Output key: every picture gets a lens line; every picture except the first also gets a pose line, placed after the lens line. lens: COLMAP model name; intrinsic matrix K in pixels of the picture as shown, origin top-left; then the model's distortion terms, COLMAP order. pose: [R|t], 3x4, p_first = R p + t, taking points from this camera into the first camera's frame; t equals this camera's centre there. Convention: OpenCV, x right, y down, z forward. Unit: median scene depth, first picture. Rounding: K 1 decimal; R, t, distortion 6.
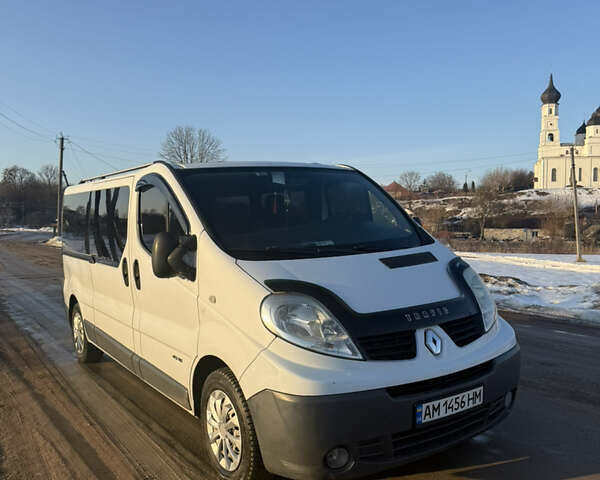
lens RADIAL K [[516.1, 0, 300.0], [0, 516.1, 240.0], [0, 0, 1]] dist [0.000255, -0.000575]
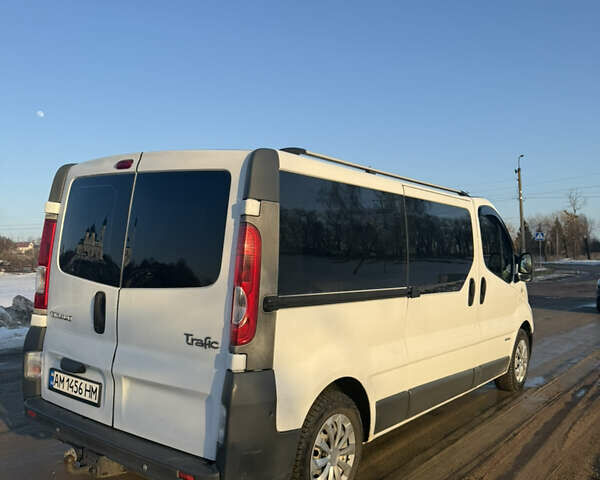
lens RADIAL K [[516.1, 0, 300.0], [0, 516.1, 240.0], [0, 0, 1]] dist [0.000255, -0.000575]
pose [[-0.242656, 0.027200, 0.969731, -1.285624], [0.026053, 0.999429, -0.021514, -0.029836], [-0.969763, 0.020043, -0.243226, 1.617807]]
